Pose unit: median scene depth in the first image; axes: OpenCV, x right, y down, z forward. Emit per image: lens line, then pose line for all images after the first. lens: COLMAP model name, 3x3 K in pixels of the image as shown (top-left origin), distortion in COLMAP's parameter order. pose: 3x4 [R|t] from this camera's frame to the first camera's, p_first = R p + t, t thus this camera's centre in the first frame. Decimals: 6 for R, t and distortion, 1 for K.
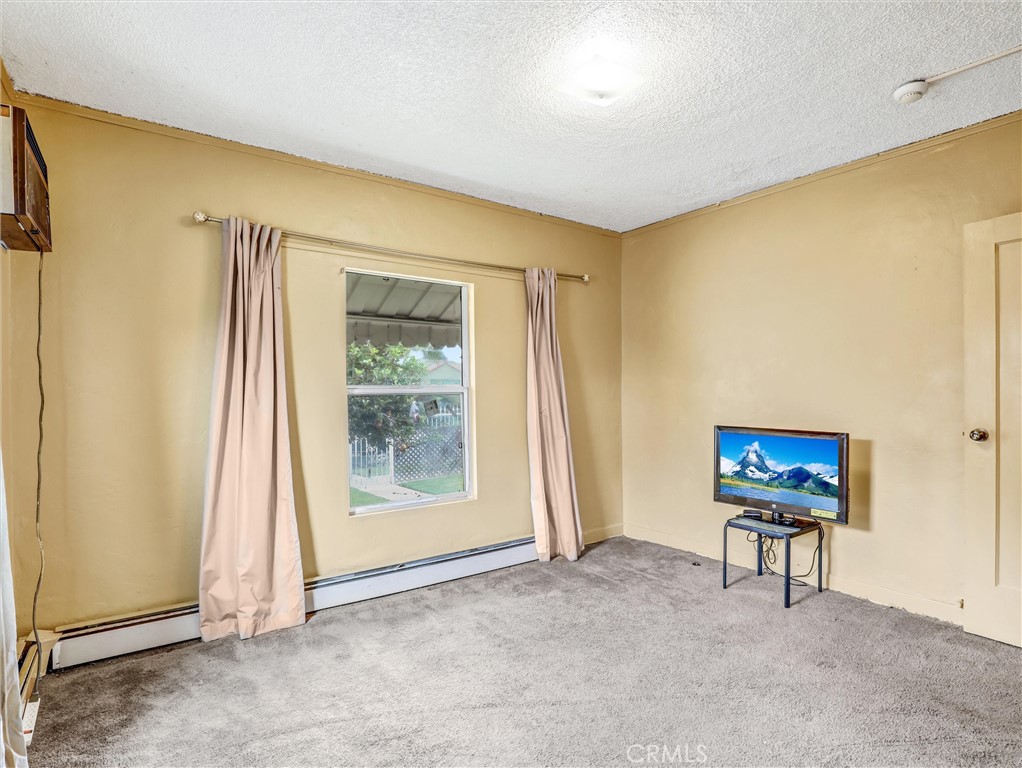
lens RADIAL K [[537.7, 0, 514.0], [0, 537.7, 391.4], [0, 0, 1]] dist [-0.029170, 0.000280]
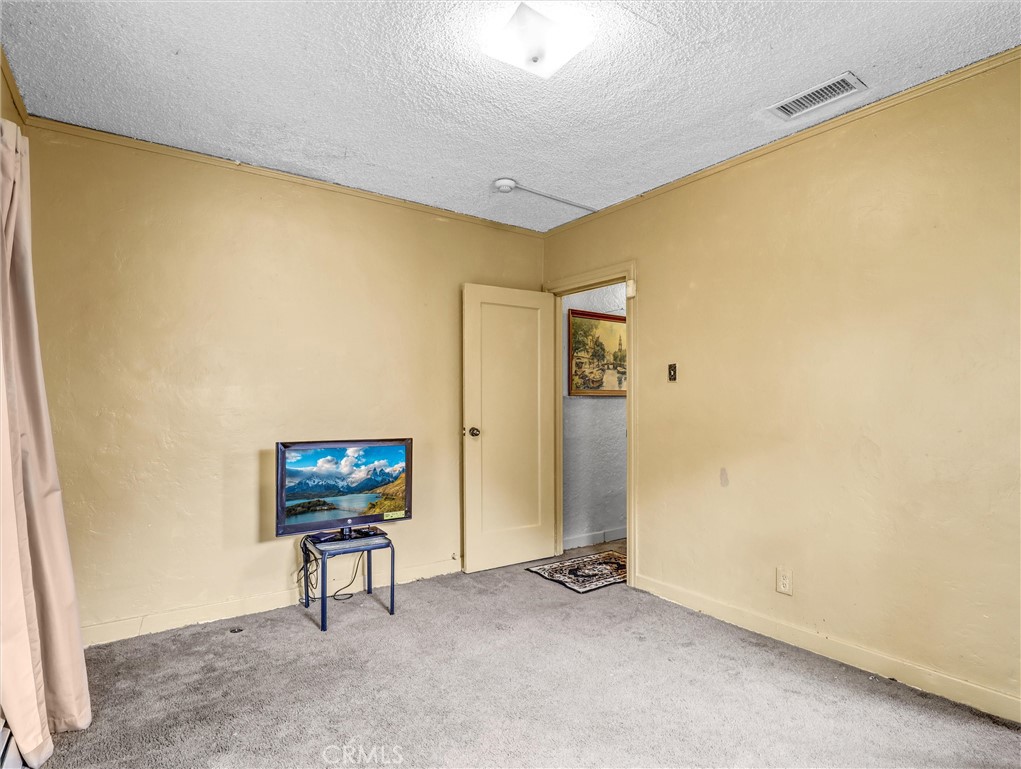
lens RADIAL K [[537.1, 0, 513.5], [0, 537.1, 391.9], [0, 0, 1]] dist [-0.029170, 0.000280]
pose [[0.010957, 0.026851, 0.999579, -0.451583], [-0.000909, 0.999639, -0.026843, 0.010212], [-0.999940, -0.000614, 0.010977, 0.673314]]
